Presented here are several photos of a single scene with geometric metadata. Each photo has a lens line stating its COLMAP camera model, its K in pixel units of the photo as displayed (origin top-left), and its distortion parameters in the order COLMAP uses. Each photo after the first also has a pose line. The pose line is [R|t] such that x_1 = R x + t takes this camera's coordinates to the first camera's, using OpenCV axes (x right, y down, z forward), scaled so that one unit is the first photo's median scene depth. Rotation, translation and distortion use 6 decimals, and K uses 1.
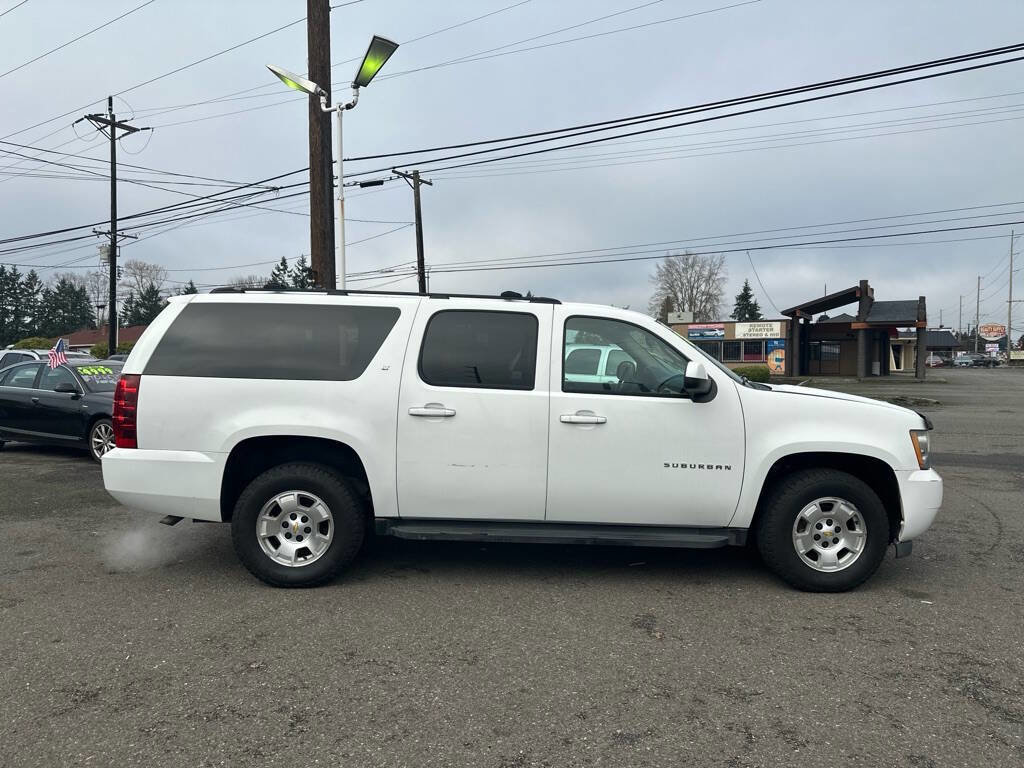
lens RADIAL K [[725.9, 0, 512.0], [0, 725.9, 384.0], [0, 0, 1]] dist [0.031984, -0.050520]
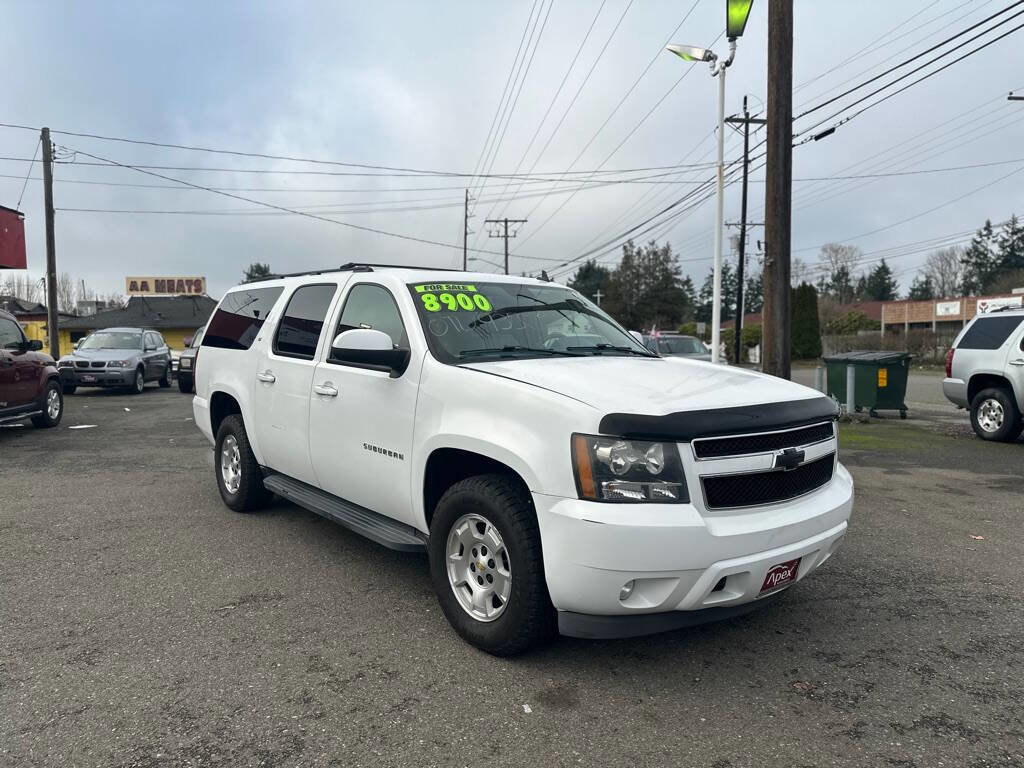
lens RADIAL K [[725.9, 0, 512.0], [0, 725.9, 384.0], [0, 0, 1]] dist [0.031984, -0.050520]
pose [[0.607344, 0.038173, -0.793521, 0.113241], [-0.017404, 0.999245, 0.034749, 0.000218], [0.794248, -0.007294, 0.607549, 0.066692]]
